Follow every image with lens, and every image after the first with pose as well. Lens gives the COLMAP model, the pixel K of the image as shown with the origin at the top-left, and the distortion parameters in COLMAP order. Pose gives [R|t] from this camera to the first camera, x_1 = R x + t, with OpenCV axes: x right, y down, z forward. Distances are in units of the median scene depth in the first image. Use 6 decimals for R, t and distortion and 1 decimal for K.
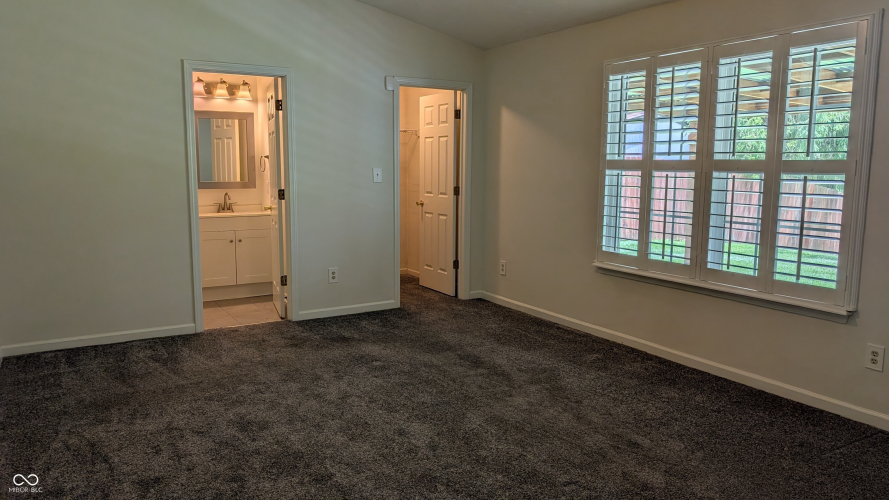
lens RADIAL K [[650.2, 0, 444.5], [0, 650.2, 250.0], [0, 0, 1]] dist [0.005947, 0.001467]
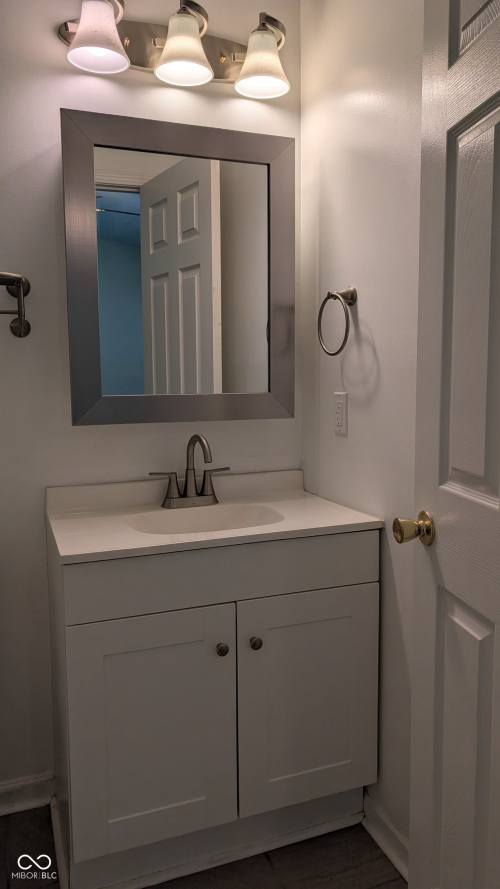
lens RADIAL K [[650.2, 0, 250.0], [0, 650.2, 444.5], [0, 0, 1]] dist [0.005947, 0.001467]
pose [[0.985039, 0.002656, -0.172314, -0.261114], [-0.007266, 0.999632, -0.026125, -0.075698], [0.172181, 0.026986, 0.984696, 0.724768]]
